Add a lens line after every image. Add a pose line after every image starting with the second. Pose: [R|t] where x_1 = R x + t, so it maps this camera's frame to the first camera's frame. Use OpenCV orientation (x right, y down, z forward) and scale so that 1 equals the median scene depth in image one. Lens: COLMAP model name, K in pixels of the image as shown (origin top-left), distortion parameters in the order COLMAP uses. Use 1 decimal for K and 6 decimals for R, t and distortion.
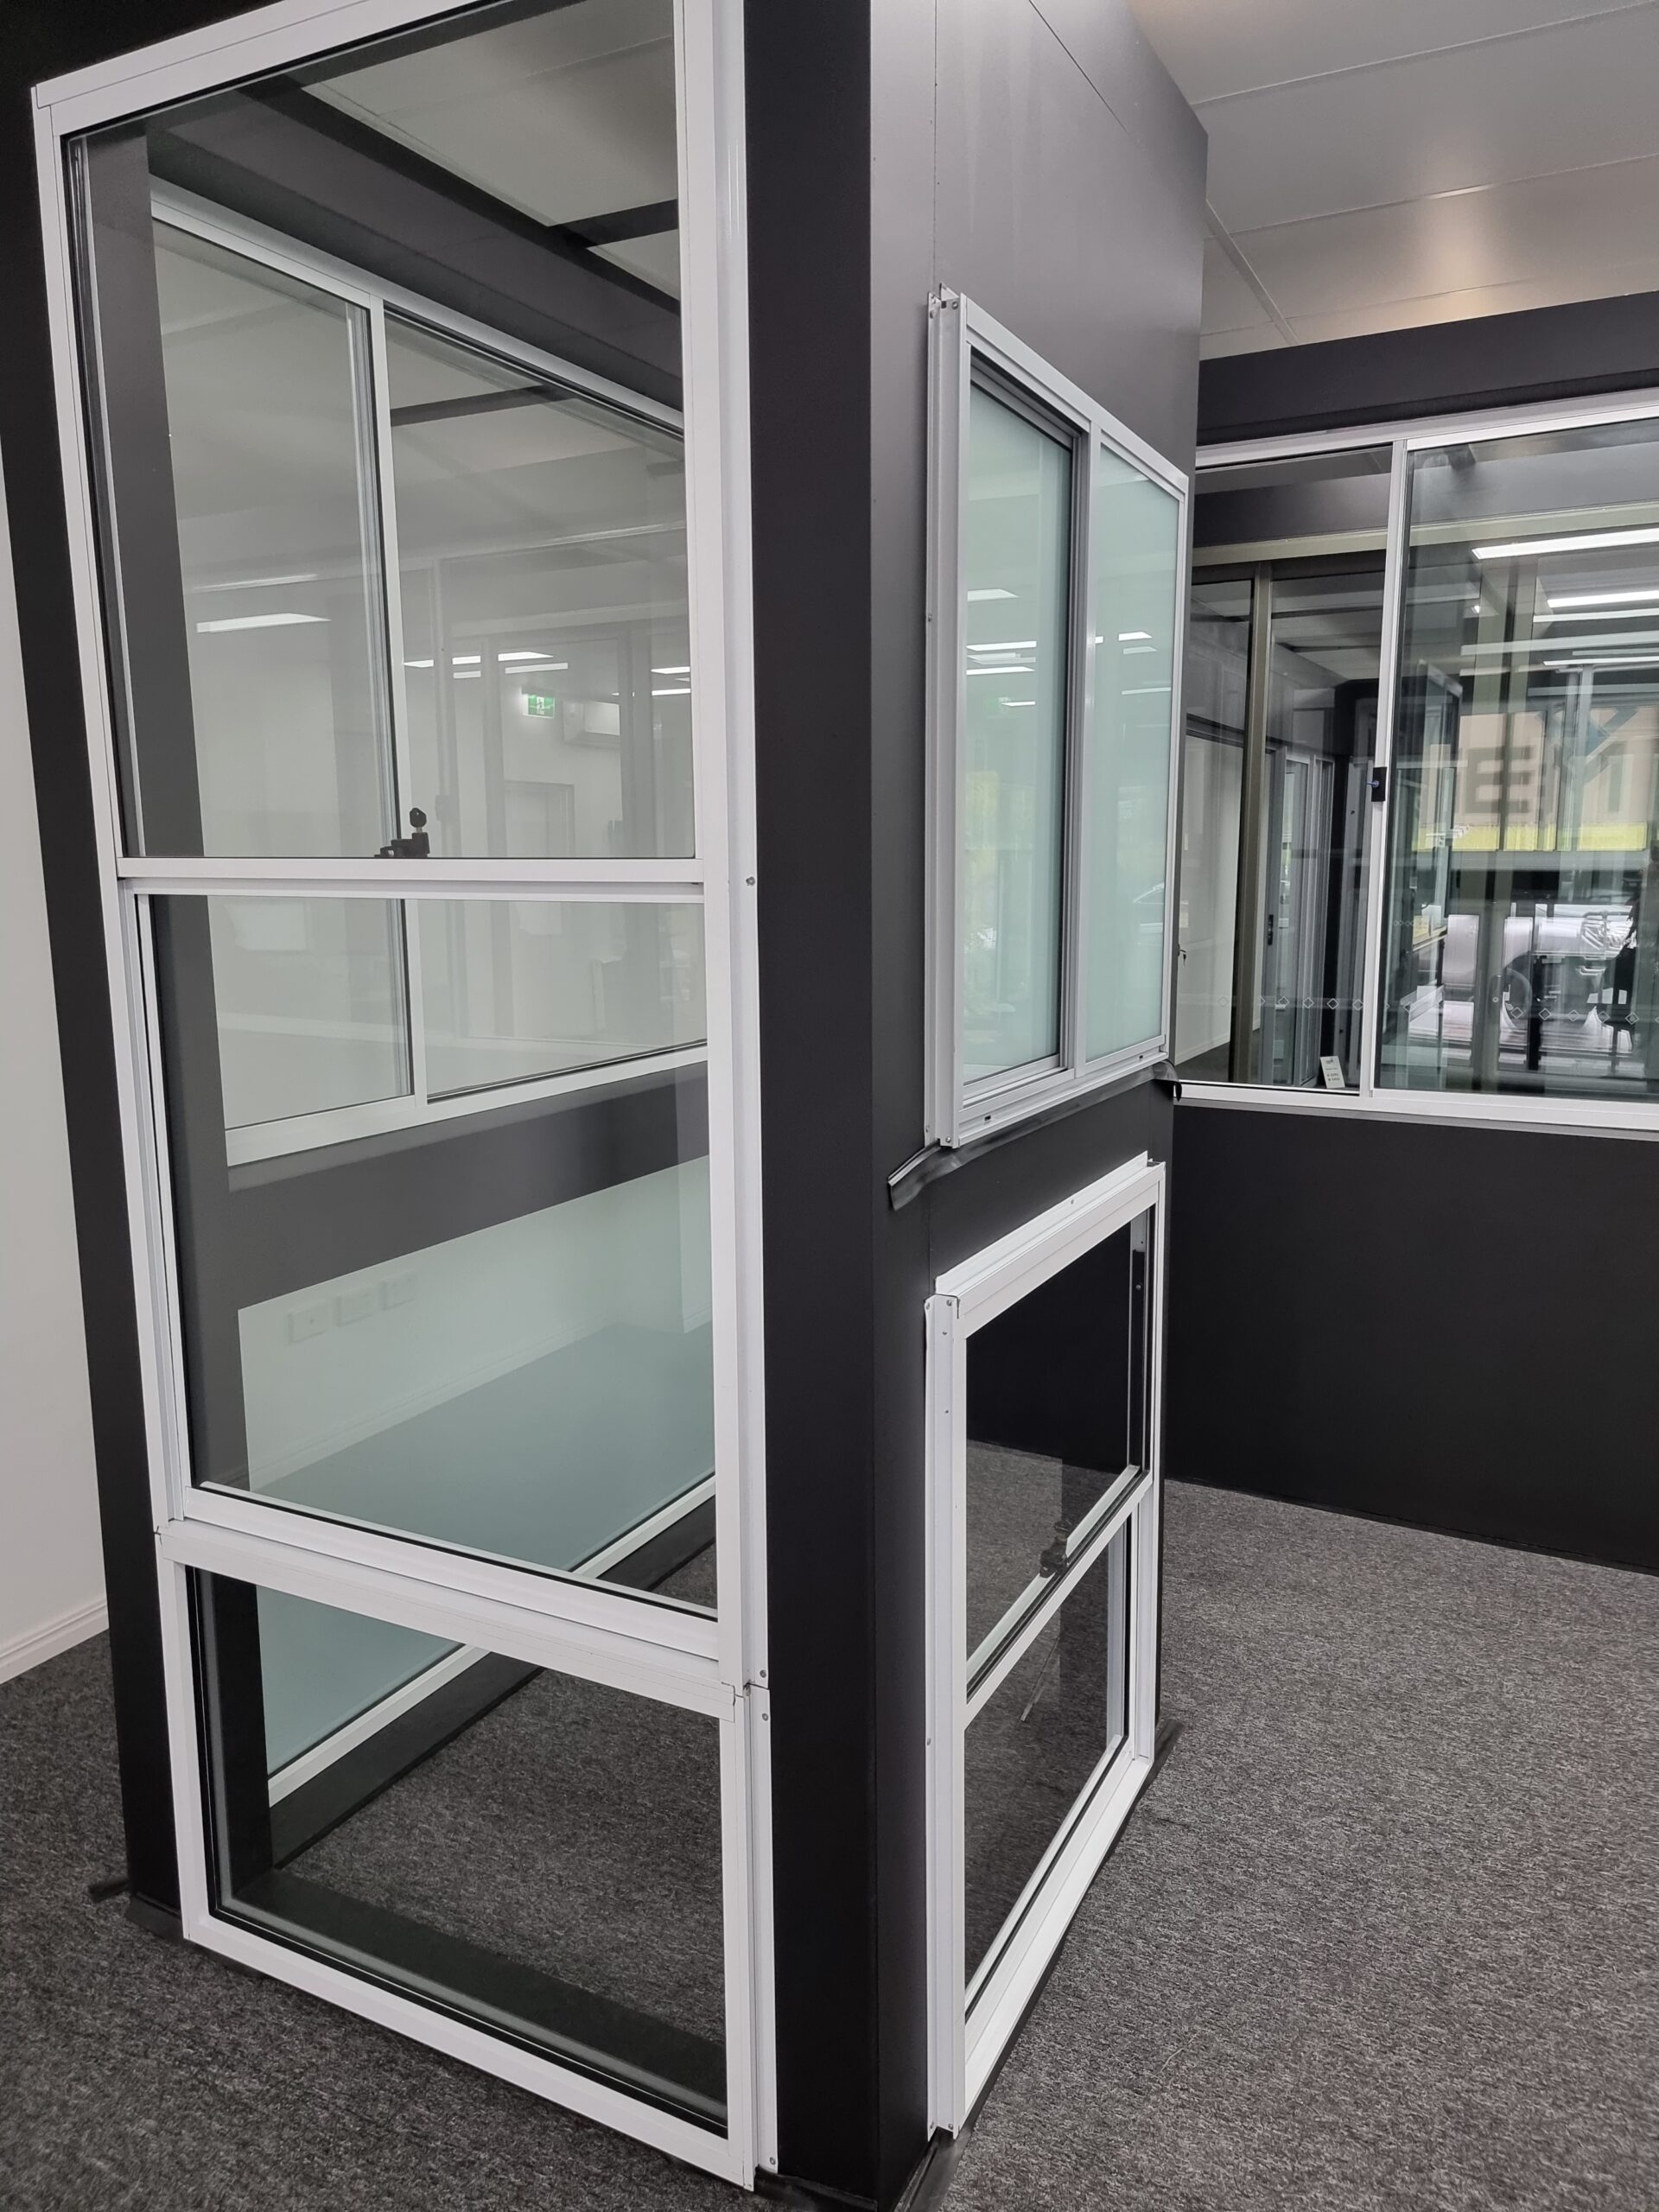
lens RADIAL K [[1516.1, 0, 816.4], [0, 1516.1, 1109.7], [0, 0, 1]] dist [0.100956, -0.093520]
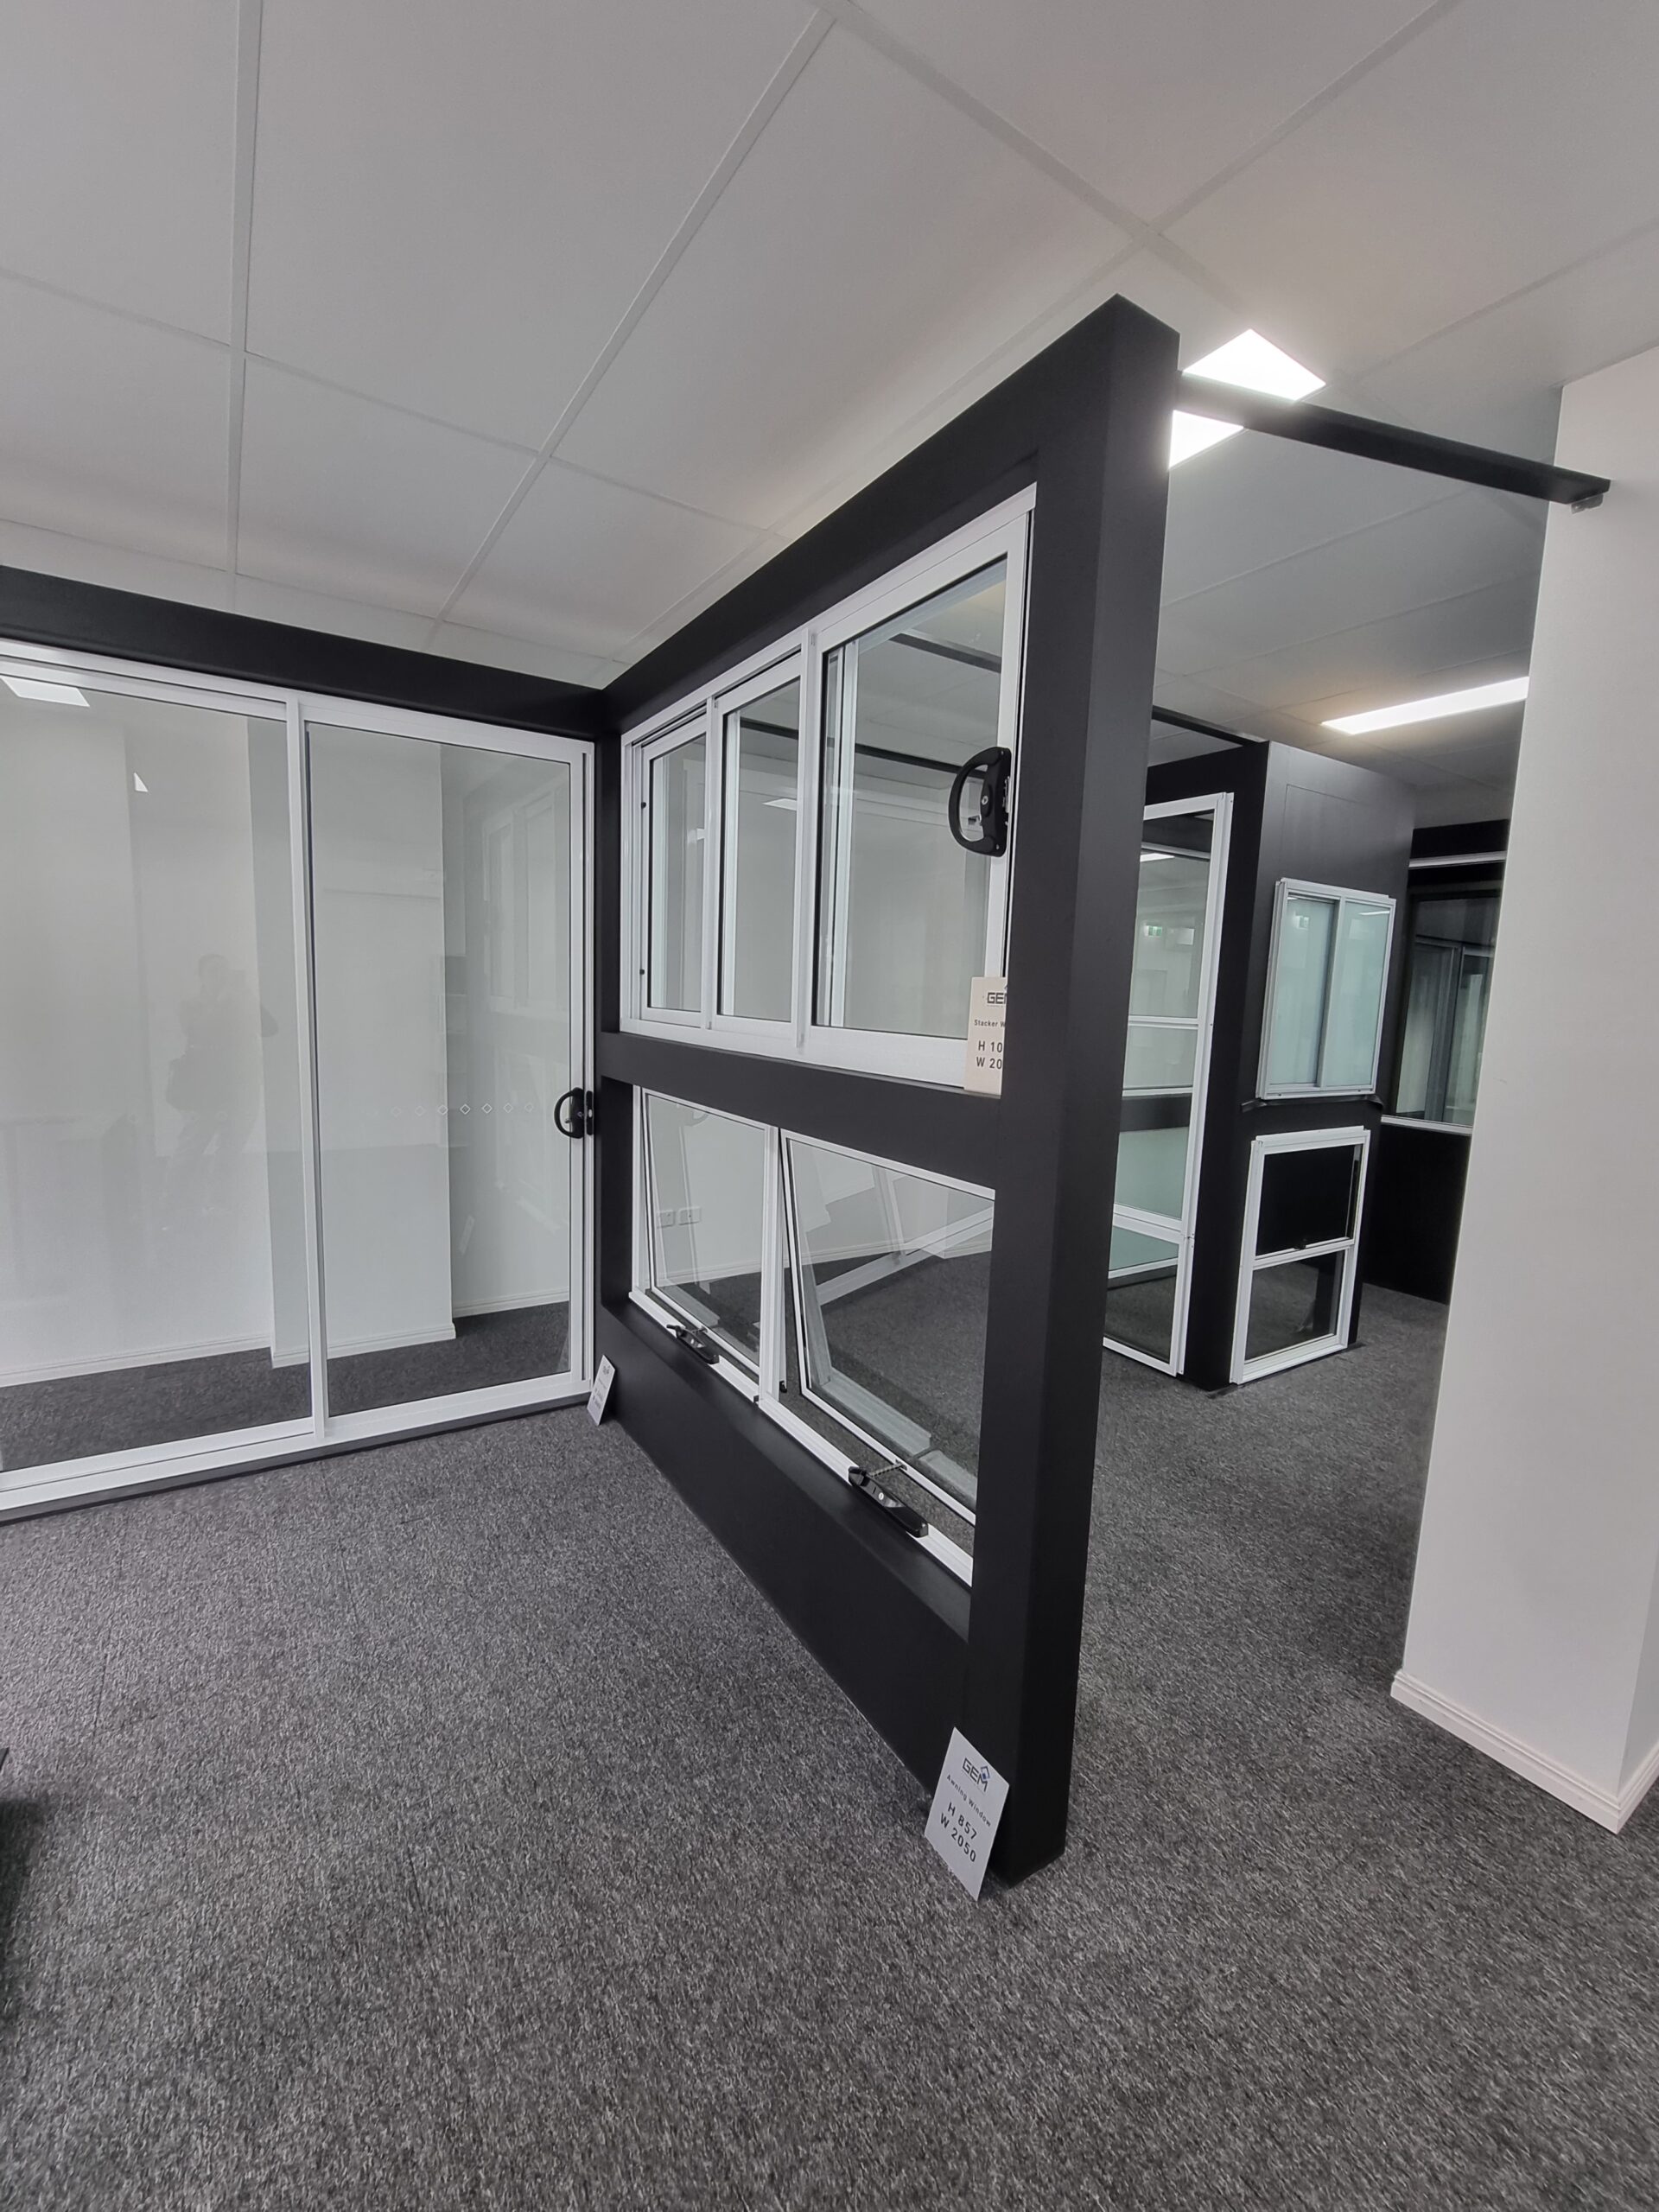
lens RADIAL K [[908.5, 0, 819.5], [0, 908.5, 1114.9], [0, 0, 1]] dist [-0.007651, 0.000095]
pose [[0.870415, 0.104121, -0.481183, 0.186936], [-0.118579, 0.992945, 0.000361, 0.164430], [0.477826, 0.056744, 0.876620, -1.267853]]
